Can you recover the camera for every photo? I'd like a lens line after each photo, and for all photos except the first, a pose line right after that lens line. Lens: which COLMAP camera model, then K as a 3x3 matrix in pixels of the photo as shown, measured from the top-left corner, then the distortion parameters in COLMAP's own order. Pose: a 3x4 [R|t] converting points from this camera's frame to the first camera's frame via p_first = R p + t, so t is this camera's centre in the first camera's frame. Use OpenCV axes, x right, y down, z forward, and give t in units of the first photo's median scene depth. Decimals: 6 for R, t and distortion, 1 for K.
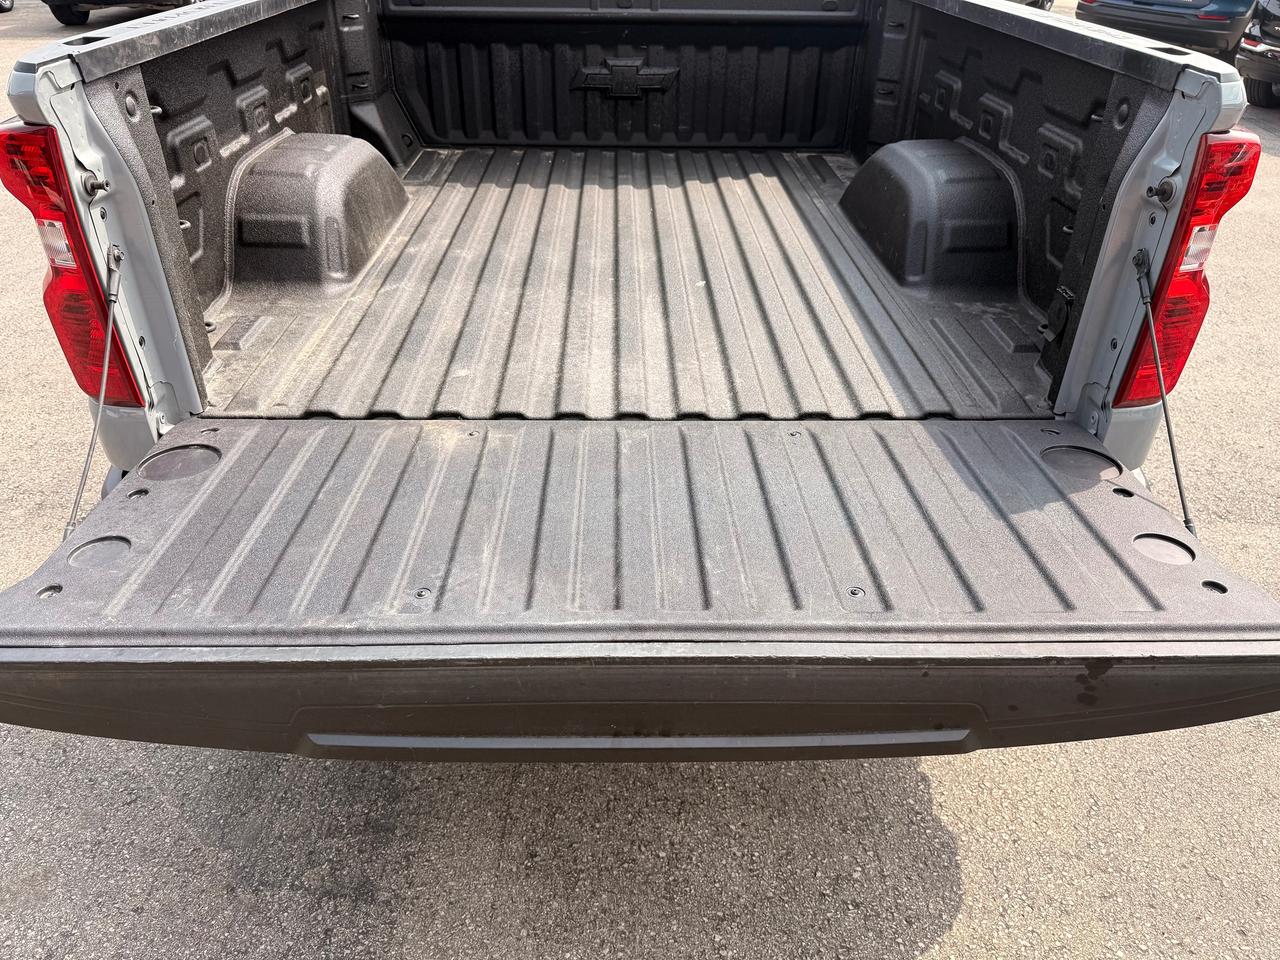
lens RADIAL K [[891.1, 0, 637.2], [0, 891.1, 483.1], [0, 0, 1]] dist [0.057529, -0.071639]
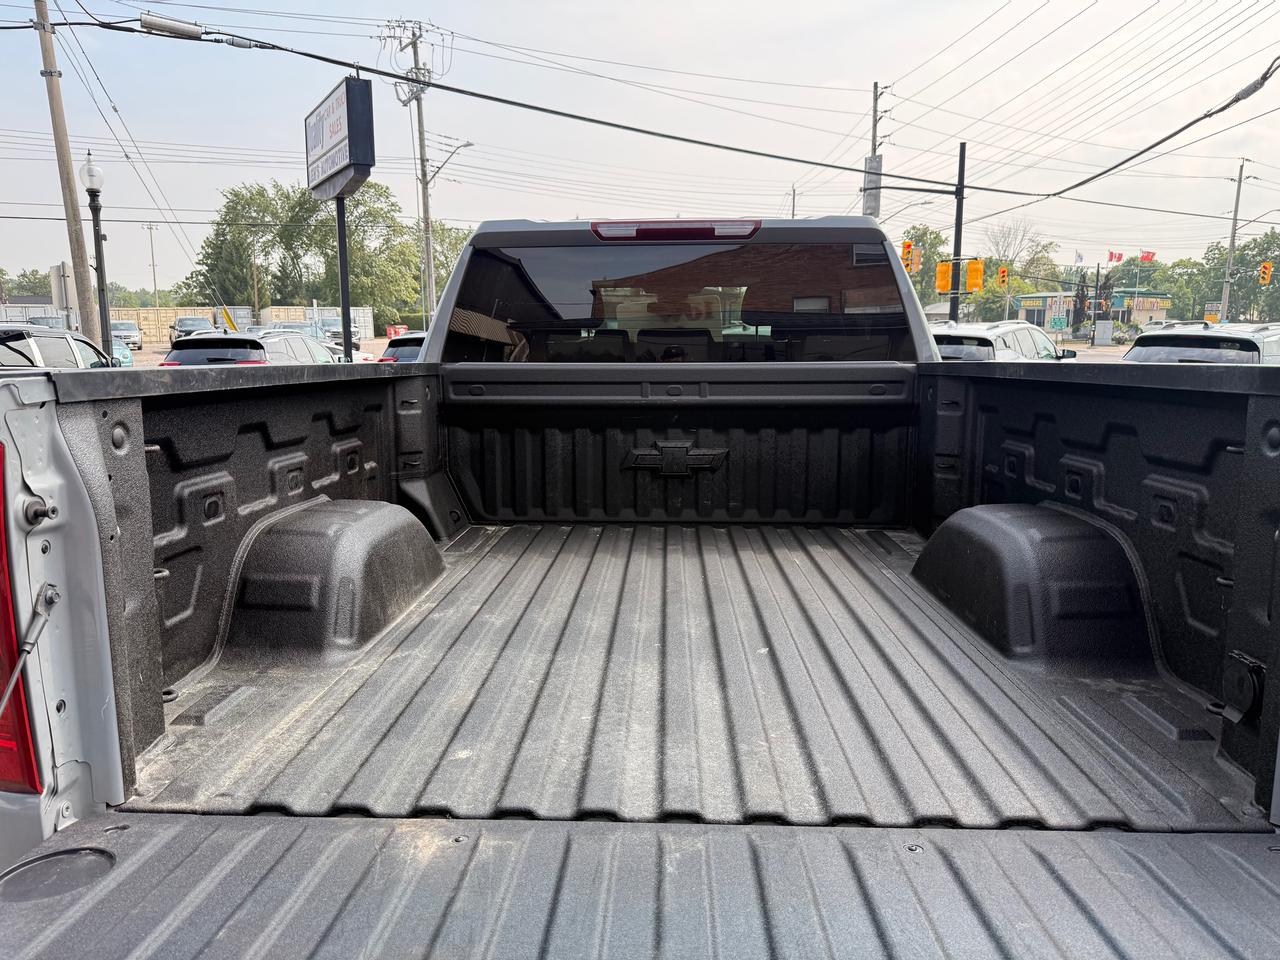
lens RADIAL K [[892.8, 0, 630.9], [0, 892.8, 473.9], [0, 0, 1]] dist [0.059009, -0.080049]
pose [[0.997917, -0.007177, -0.064103, 0.001664], [-0.021177, 0.902252, -0.430688, -0.008028], [0.060928, 0.431148, 0.900222, 0.167130]]
